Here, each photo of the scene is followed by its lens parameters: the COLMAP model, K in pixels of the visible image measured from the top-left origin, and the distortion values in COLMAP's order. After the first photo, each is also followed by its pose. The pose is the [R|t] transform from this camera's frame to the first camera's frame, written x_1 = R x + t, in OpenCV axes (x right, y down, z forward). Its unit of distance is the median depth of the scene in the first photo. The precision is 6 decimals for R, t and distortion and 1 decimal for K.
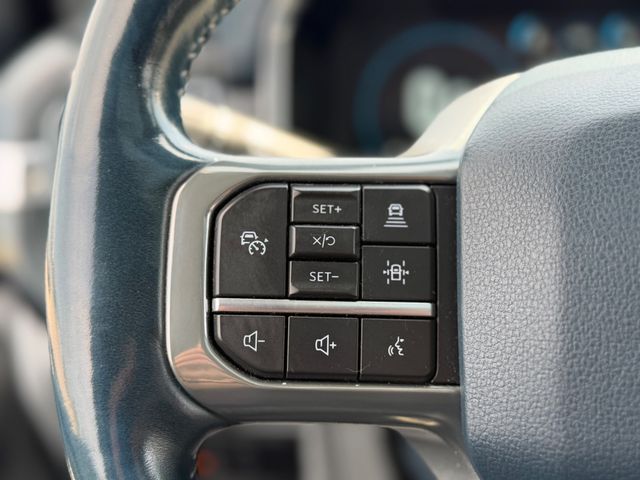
lens RADIAL K [[795.2, 0, 321.3], [0, 795.2, 236.9], [0, 0, 1]] dist [0.174148, 0.000000]
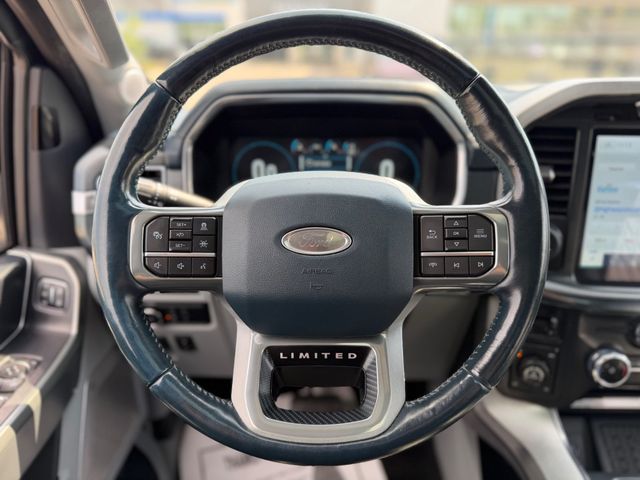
lens RADIAL K [[454.1, 0, 318.3], [0, 454.1, 244.0], [0, 0, 1]] dist [-0.007614, -0.001465]
pose [[0.991104, -0.014112, 0.132337, 0.317919], [0.010396, 0.999533, 0.028725, -0.003274], [-0.132680, -0.027094, 0.990789, -0.918506]]
